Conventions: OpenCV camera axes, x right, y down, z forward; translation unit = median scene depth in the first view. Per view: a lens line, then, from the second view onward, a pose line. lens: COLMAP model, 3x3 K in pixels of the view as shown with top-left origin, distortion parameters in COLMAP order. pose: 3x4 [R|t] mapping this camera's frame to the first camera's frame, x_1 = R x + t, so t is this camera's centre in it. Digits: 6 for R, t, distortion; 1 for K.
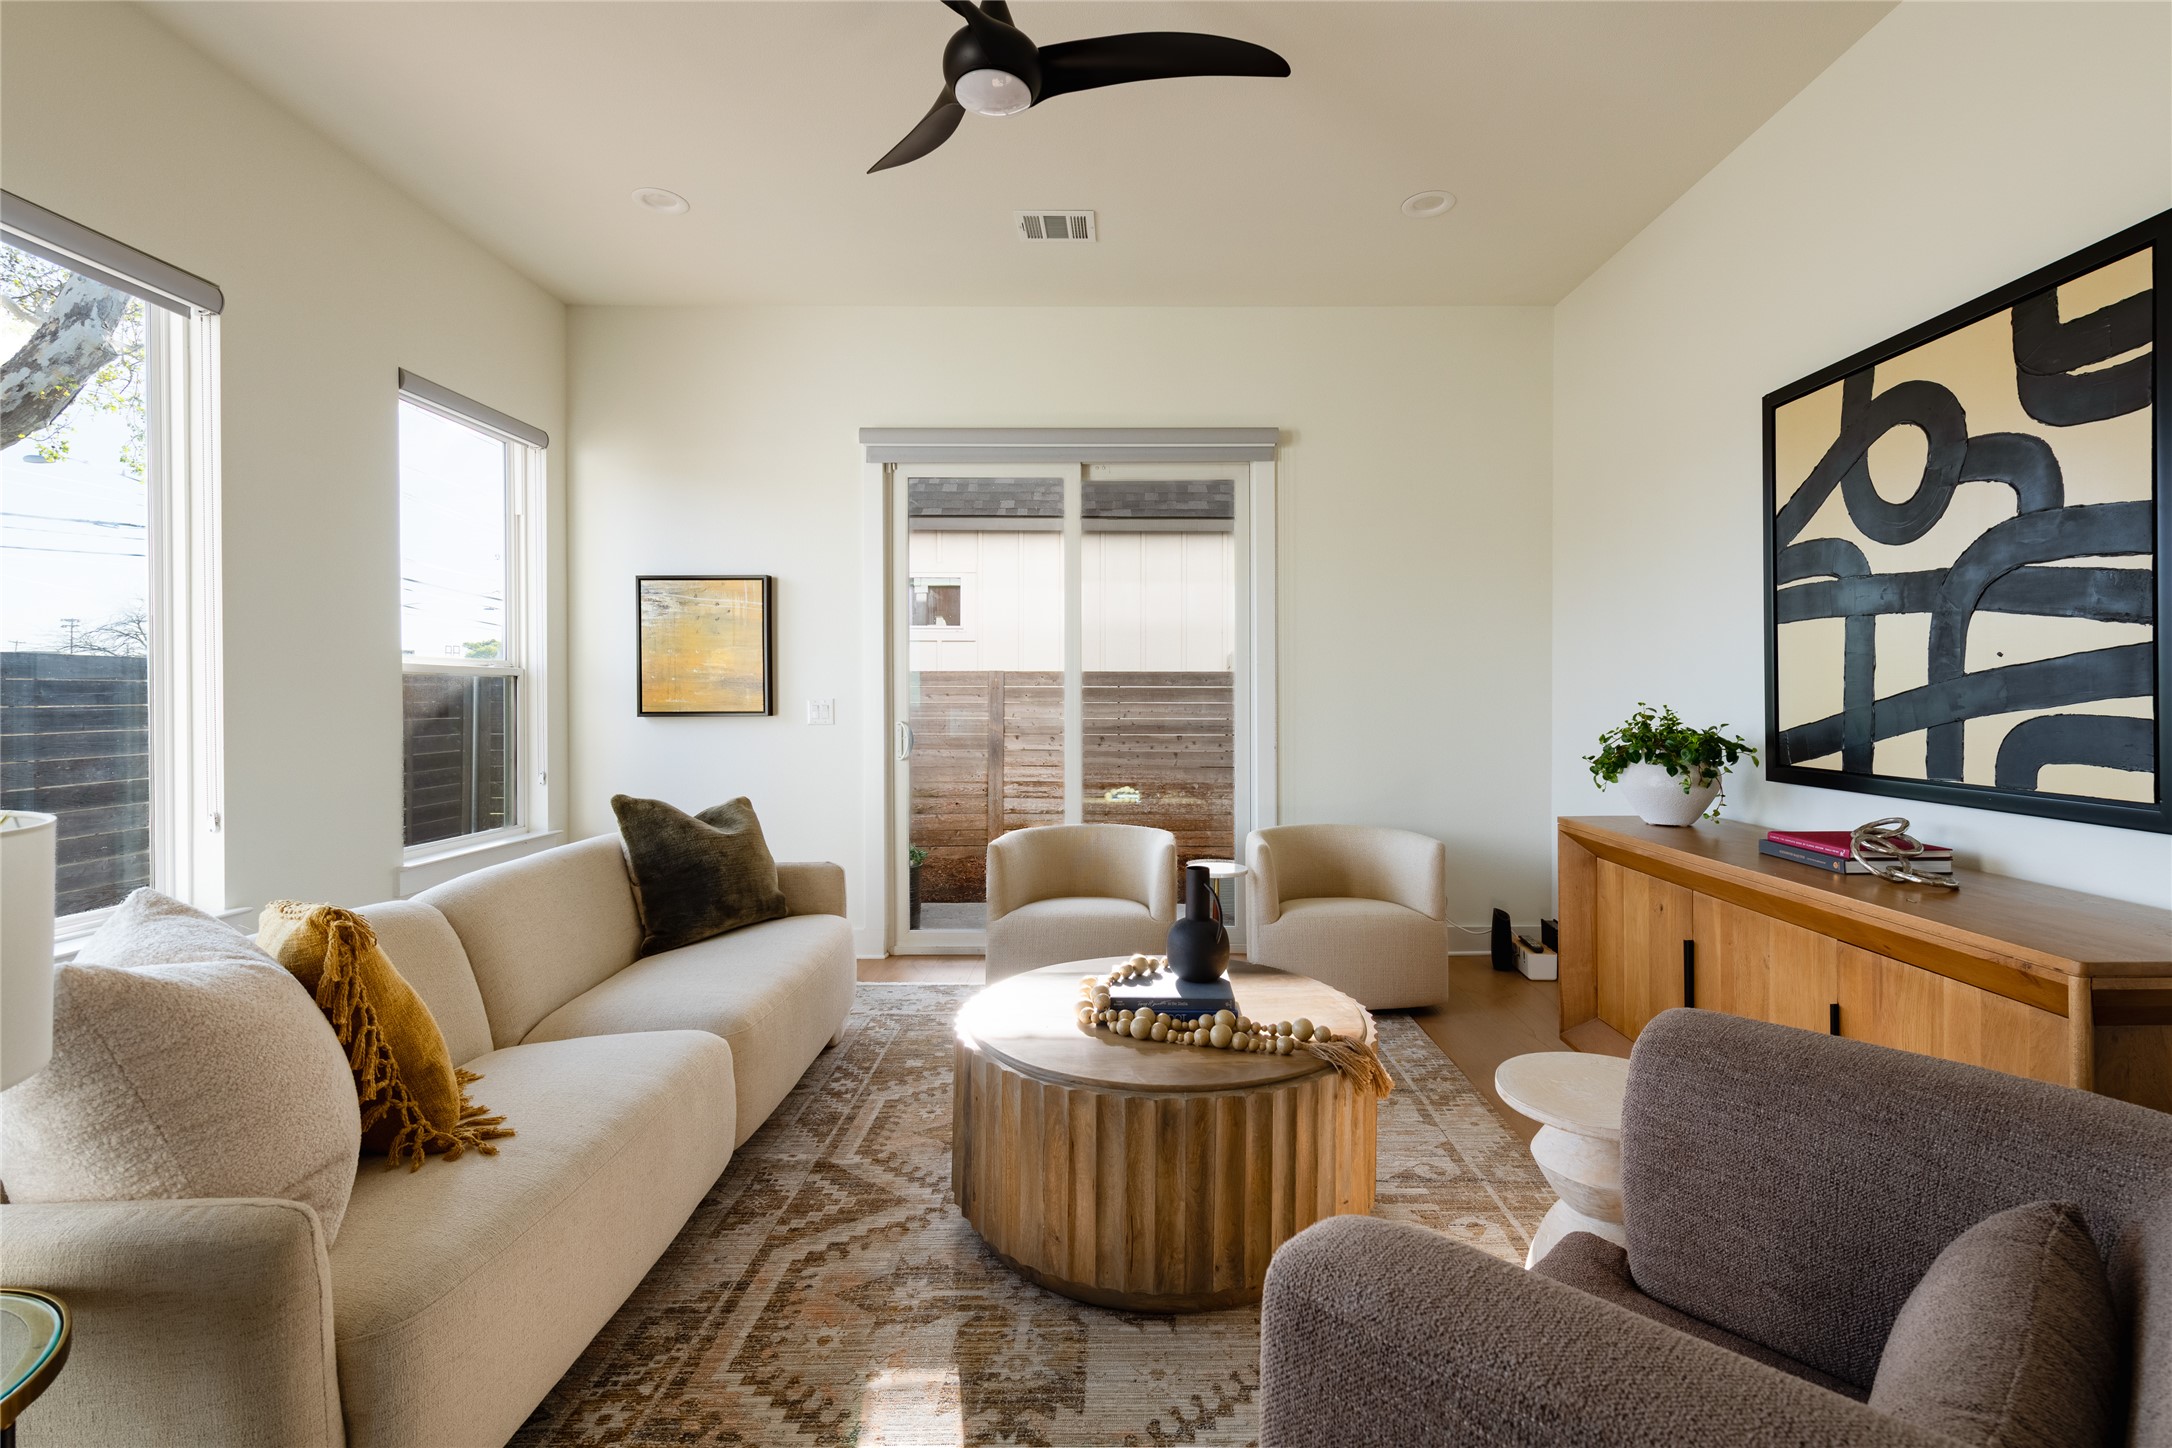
lens RADIAL K [[1001.3, 0, 1089.4], [0, 1001.3, 711.3], [0, 0, 1]] dist [-0.002721, -0.000097]
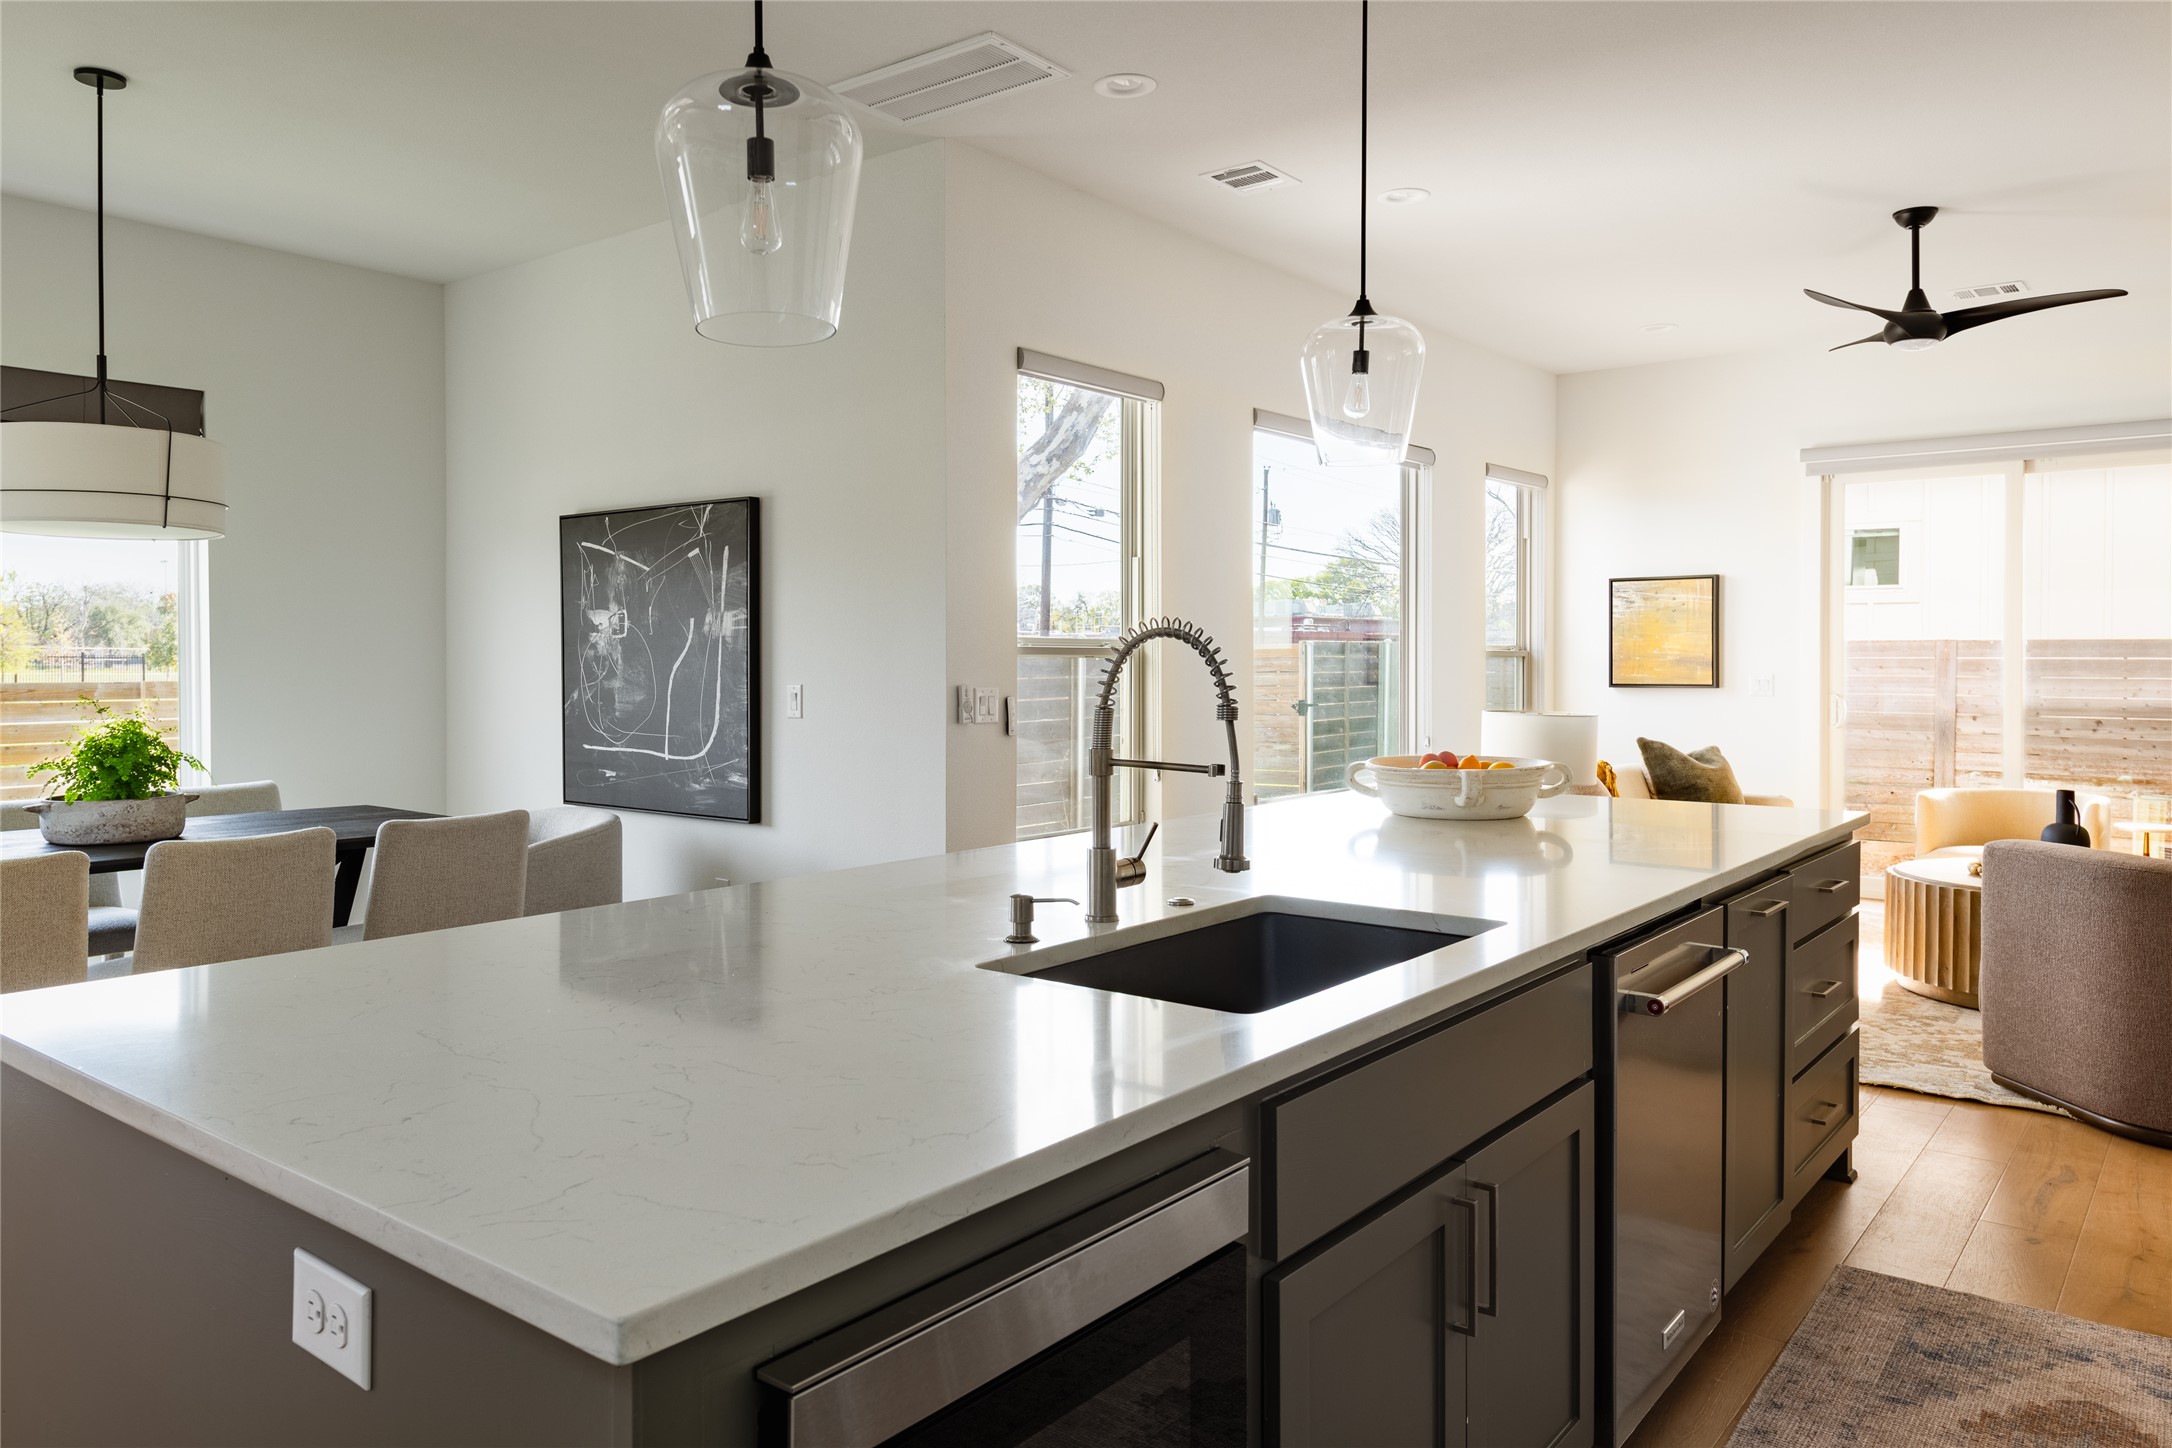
lens RADIAL K [[1462.6, 0, 1072.4], [0, 1462.6, 673.9], [0, 0, 1]] dist [-0.000289, -0.003527]
pose [[0.798343, 0.006623, -0.602167, 0.129765], [-0.010400, 0.999942, -0.002791, 0.000100], [0.602114, 0.008491, 0.798365, -0.912654]]
